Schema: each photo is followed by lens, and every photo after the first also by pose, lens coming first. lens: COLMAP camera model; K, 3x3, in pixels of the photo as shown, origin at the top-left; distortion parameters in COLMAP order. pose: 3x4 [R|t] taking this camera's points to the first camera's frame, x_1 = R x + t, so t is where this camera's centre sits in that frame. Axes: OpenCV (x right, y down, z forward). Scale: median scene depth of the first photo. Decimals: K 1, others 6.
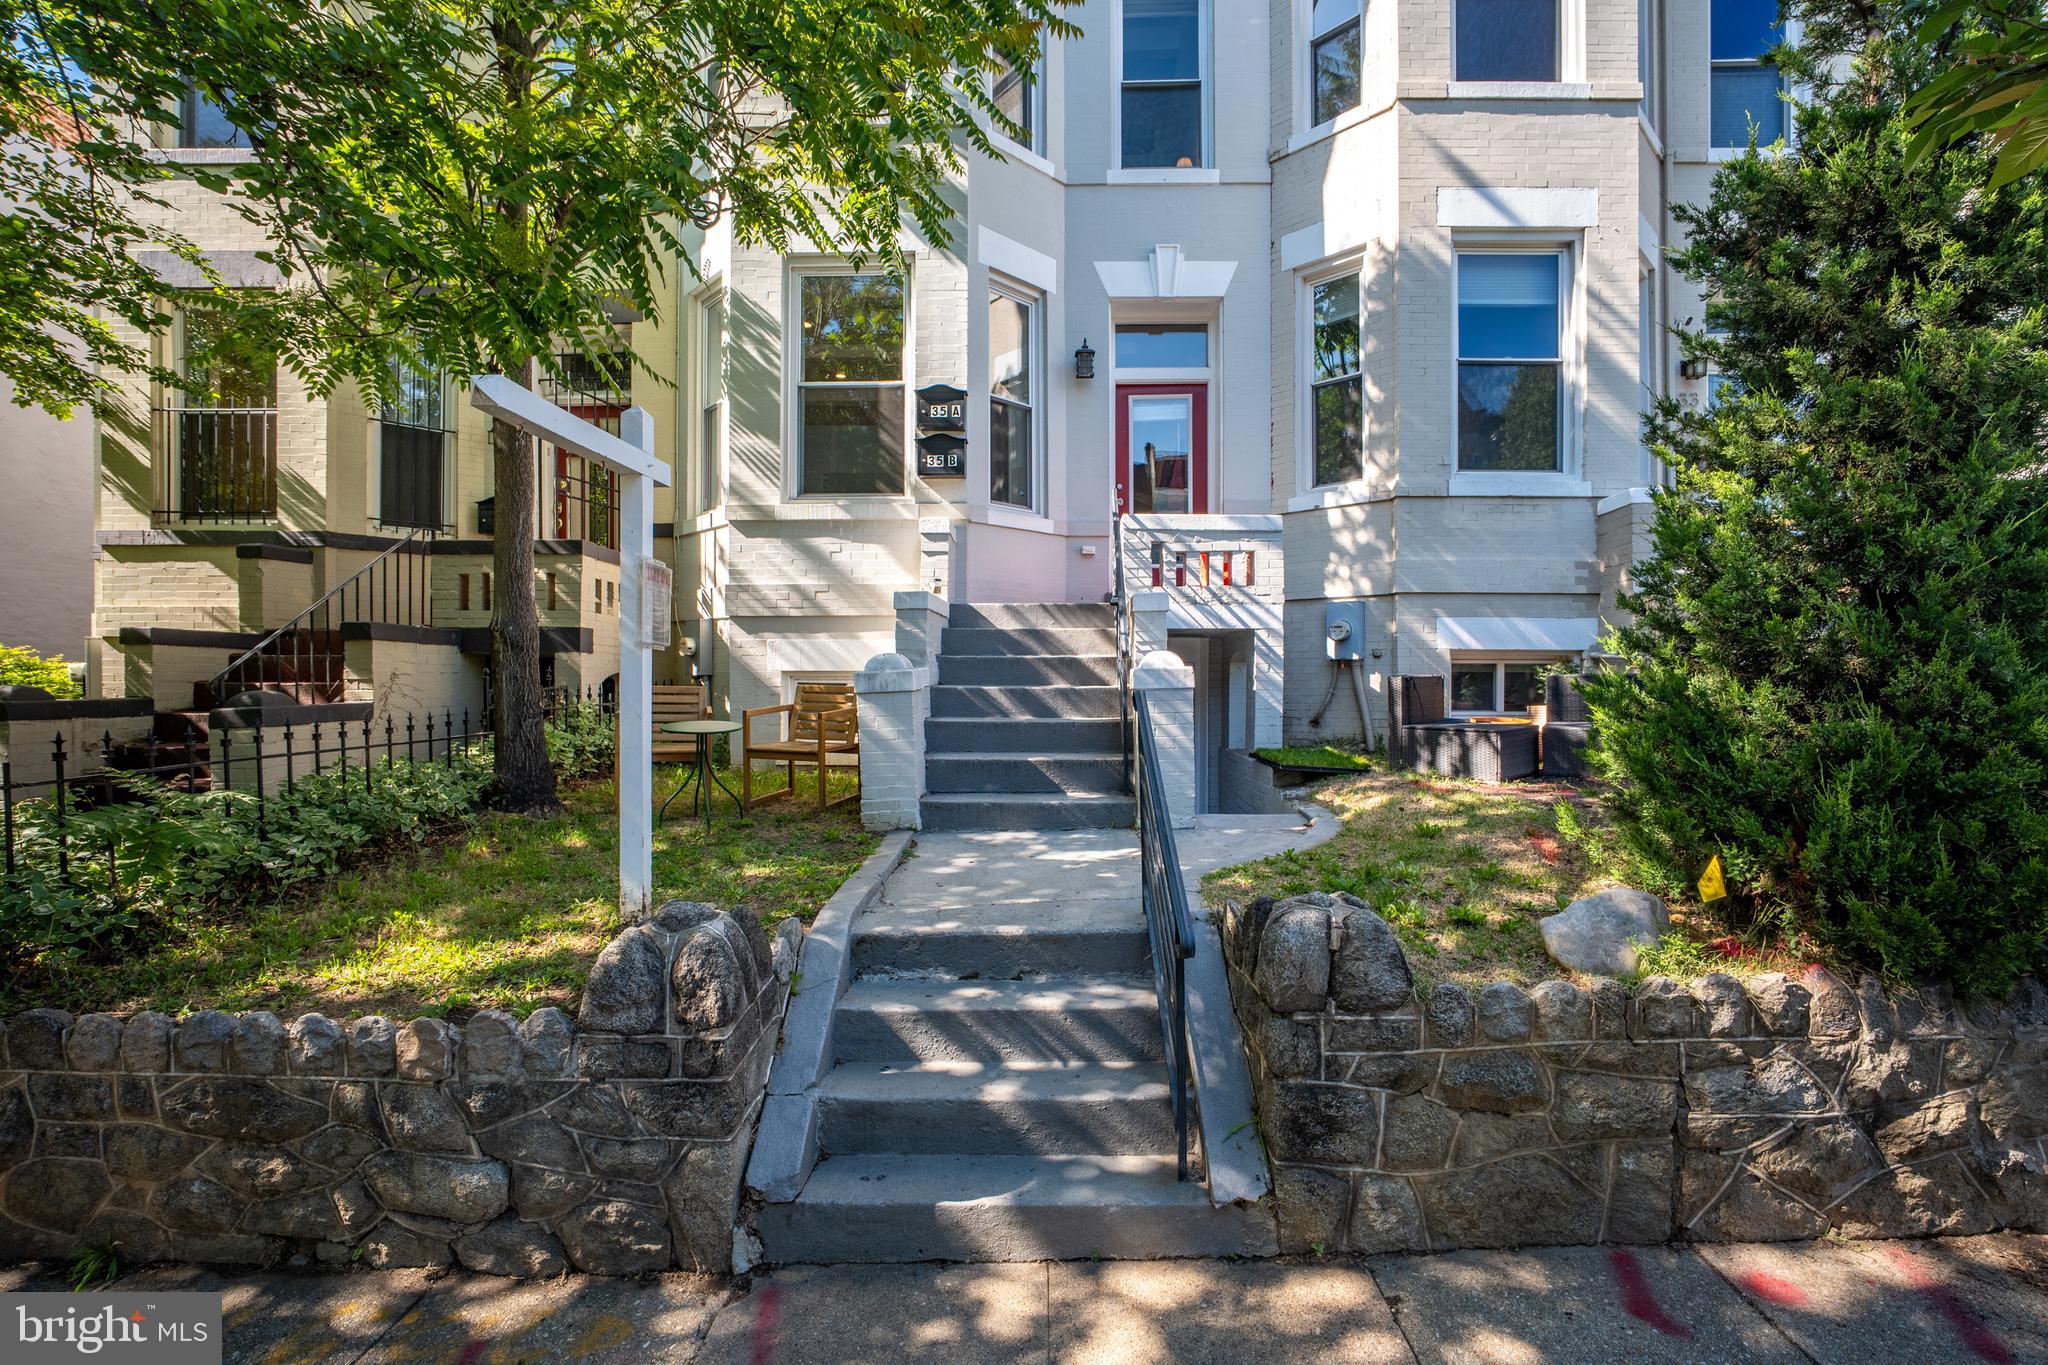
lens RADIAL K [[856.8, 0, 1040.9], [0, 856.8, 663.7], [0, 0, 1]] dist [-0.030090, 0.007217]
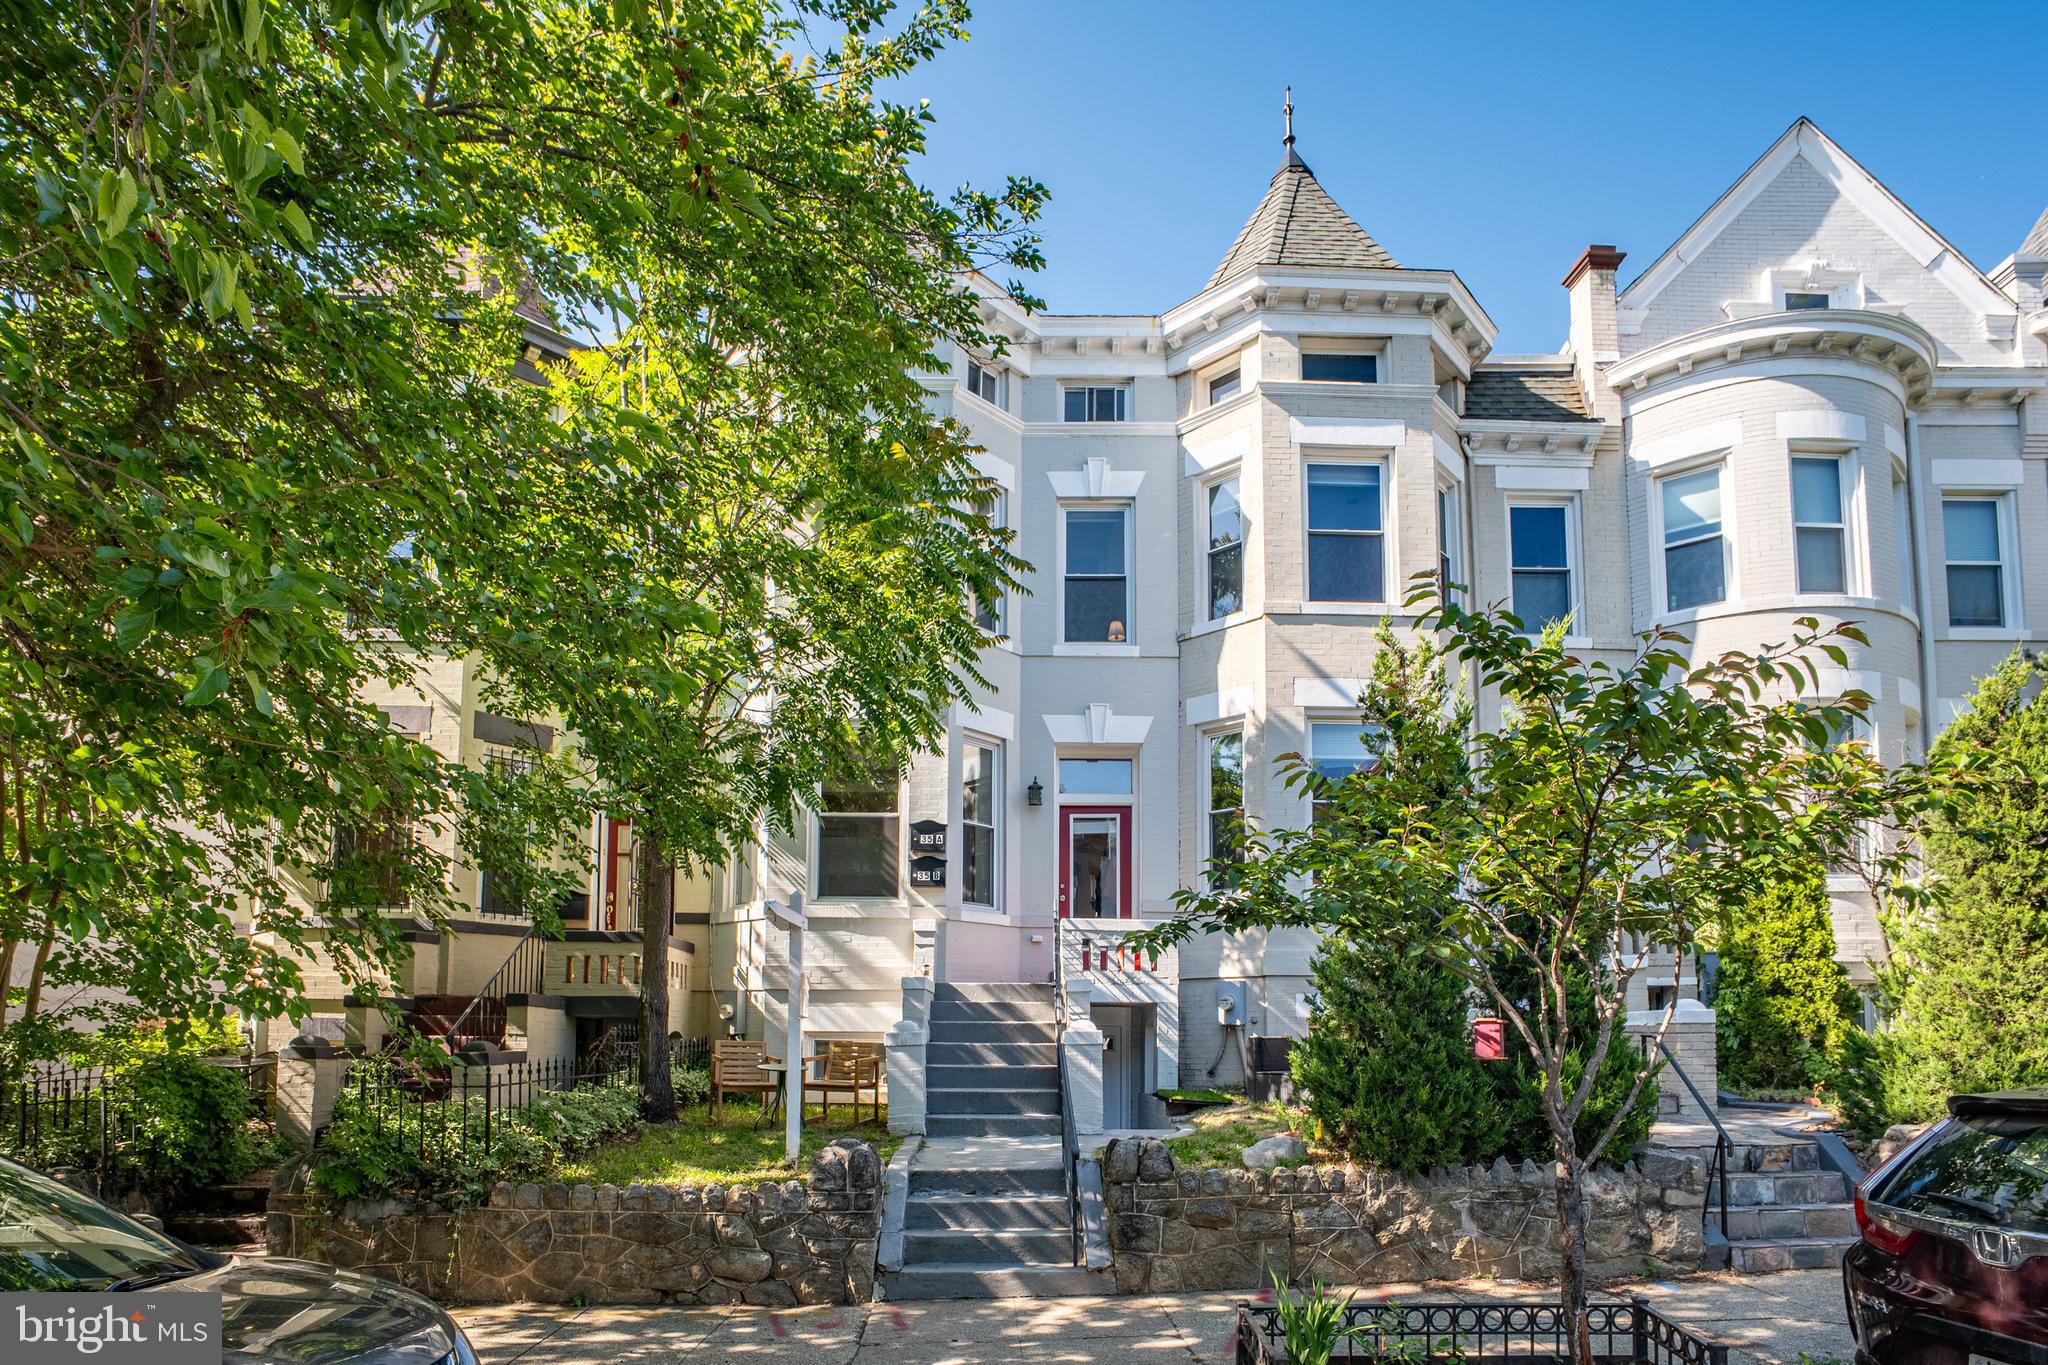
lens RADIAL K [[1057.2, 0, 1017.6], [0, 1057.2, 939.6], [0, 0, 1]] dist [-0.025962, 0.001411]
pose [[0.999400, 0.008868, 0.033469, -0.029938], [-0.006169, 0.996783, -0.079916, -0.004110], [-0.034070, 0.079662, 0.996240, -0.647676]]
